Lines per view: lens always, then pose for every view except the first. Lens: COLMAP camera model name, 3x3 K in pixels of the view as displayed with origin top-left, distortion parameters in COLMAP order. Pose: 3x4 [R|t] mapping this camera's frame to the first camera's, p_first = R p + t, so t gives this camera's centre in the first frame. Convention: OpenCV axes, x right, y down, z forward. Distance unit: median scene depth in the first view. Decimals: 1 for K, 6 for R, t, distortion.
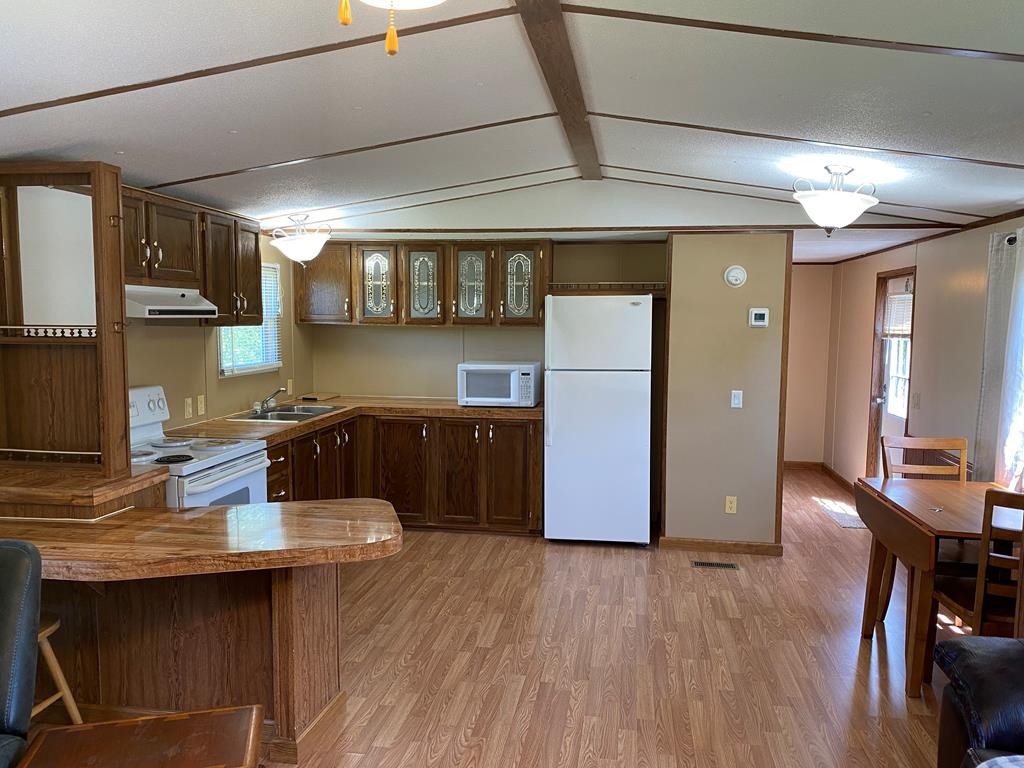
lens RADIAL K [[790.3, 0, 512.0], [0, 790.3, 384.0], [0, 0, 1]] dist [0.050000, -0.040398]
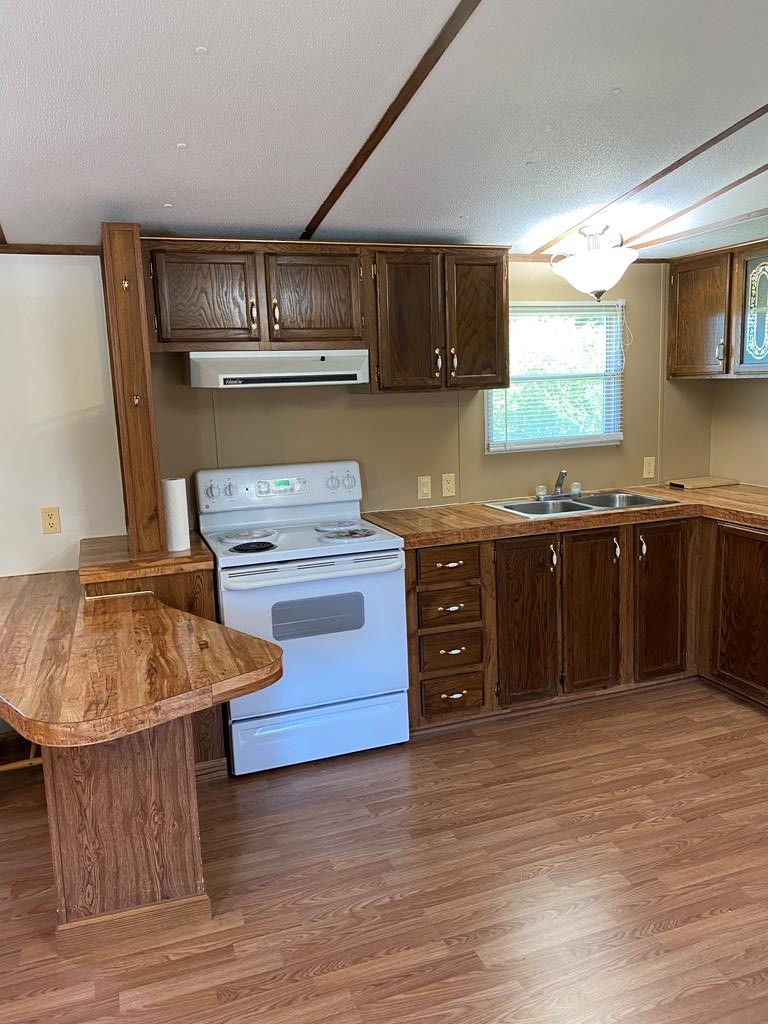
lens RADIAL K [[790.3, 0, 384.0], [0, 790.3, 512.0], [0, 0, 1]] dist [0.050000, -0.040398]
pose [[0.473757, 0.112462, -0.873445, 0.313826], [-0.032261, 0.993363, 0.110404, -0.035511], [0.880064, -0.024127, 0.474241, 0.539948]]
